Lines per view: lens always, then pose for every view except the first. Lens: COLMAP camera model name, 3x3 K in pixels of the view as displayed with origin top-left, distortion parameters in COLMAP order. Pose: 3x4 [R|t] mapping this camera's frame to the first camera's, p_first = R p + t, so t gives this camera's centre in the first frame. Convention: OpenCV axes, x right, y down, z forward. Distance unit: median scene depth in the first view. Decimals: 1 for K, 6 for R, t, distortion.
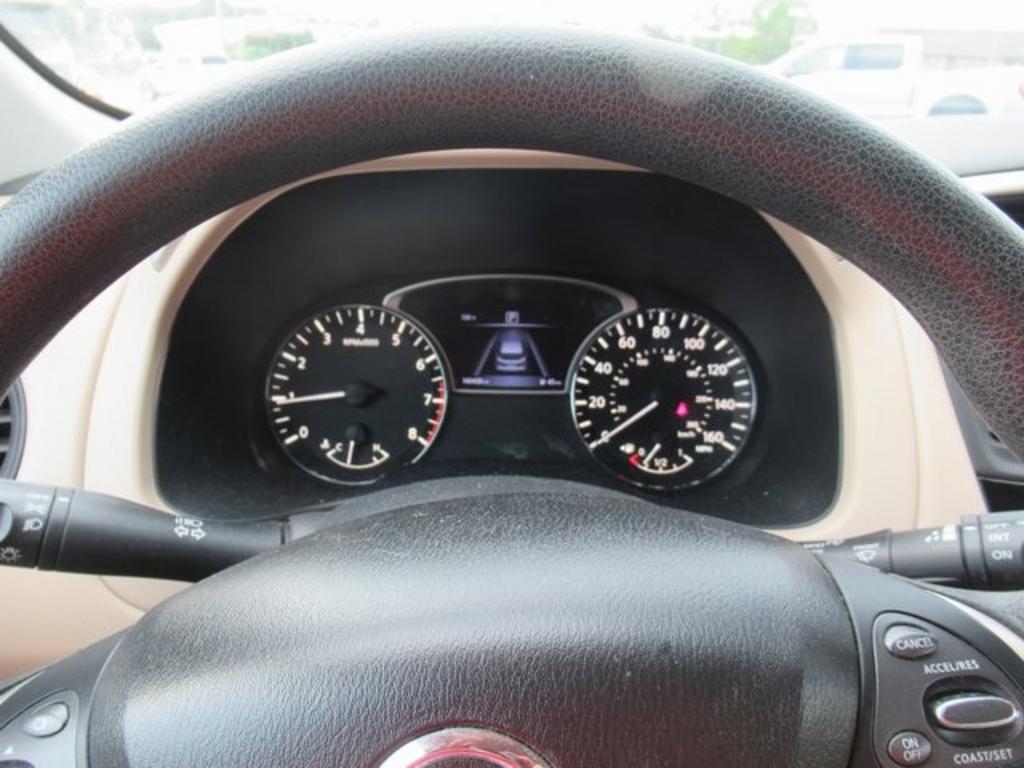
lens RADIAL K [[766.2, 0, 506.3], [0, 766.2, 382.1], [0, 0, 1]] dist [0.000067, -0.006412]
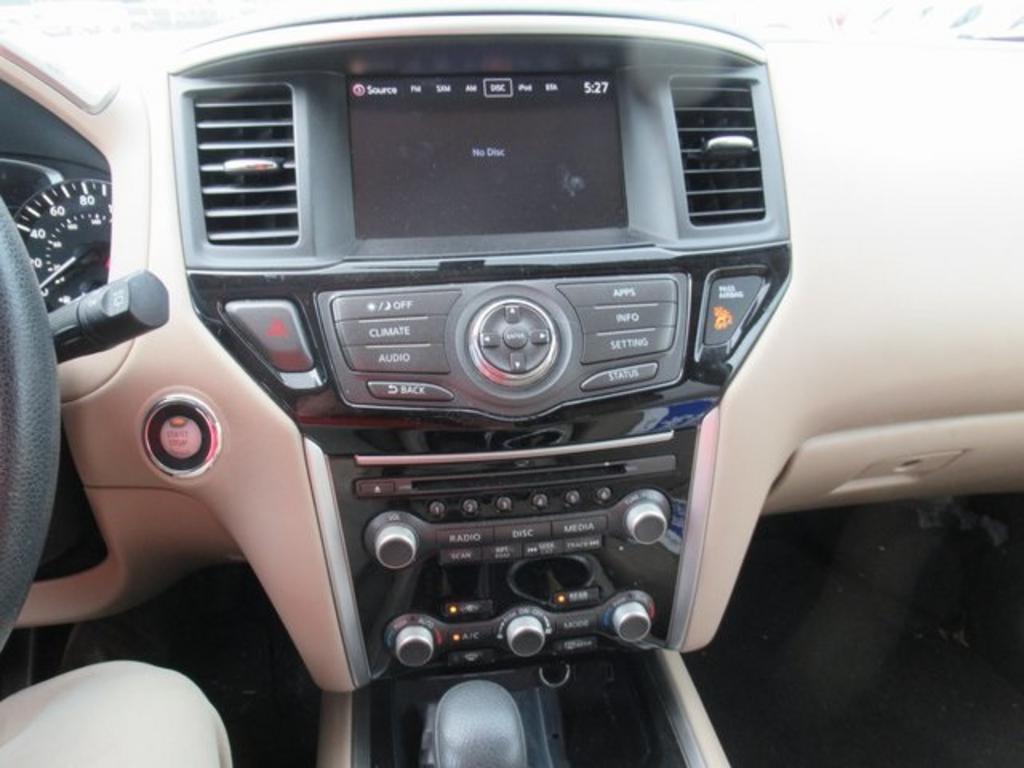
lens RADIAL K [[766.2, 0, 506.3], [0, 766.2, 382.1], [0, 0, 1]] dist [0.000067, -0.006412]
pose [[0.986053, -0.088506, 0.140948, 0.651820], [0.078567, 0.994114, 0.074595, 0.177357], [-0.146720, -0.062481, 0.987203, -0.282450]]
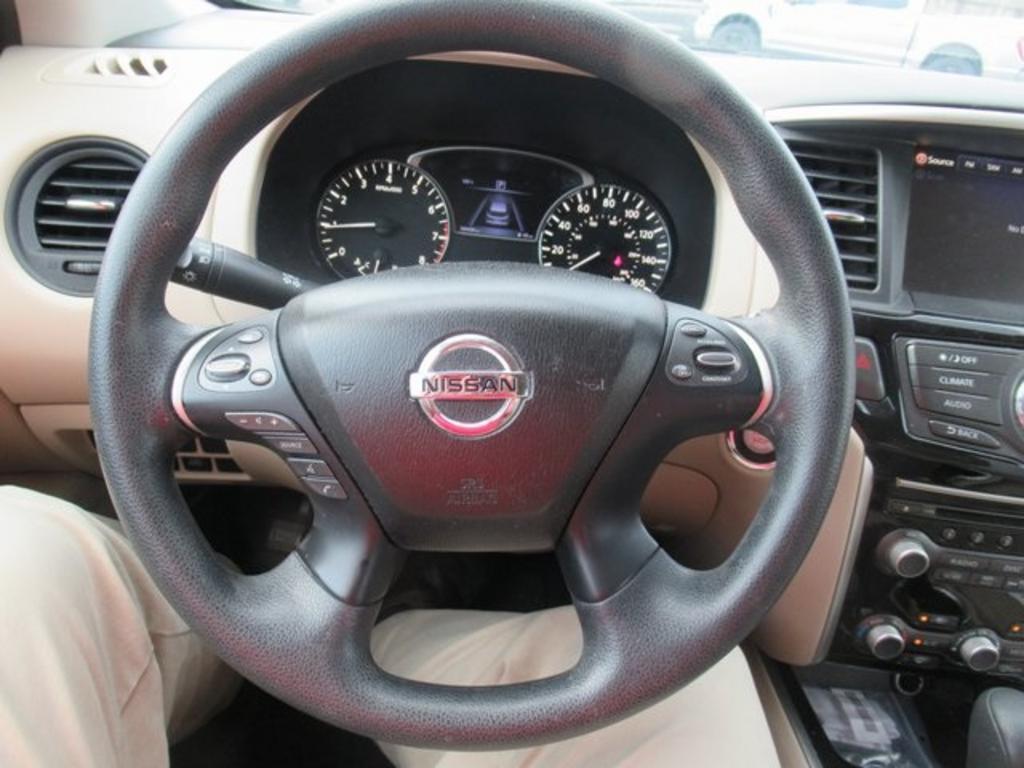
lens RADIAL K [[766.2, 0, 506.3], [0, 766.2, 382.1], [0, 0, 1]] dist [0.000067, -0.006412]
pose [[0.994960, 0.088349, 0.047420, -0.017632], [-0.093182, 0.989344, 0.111869, 0.115788], [-0.037032, -0.115724, 0.992591, -0.391942]]
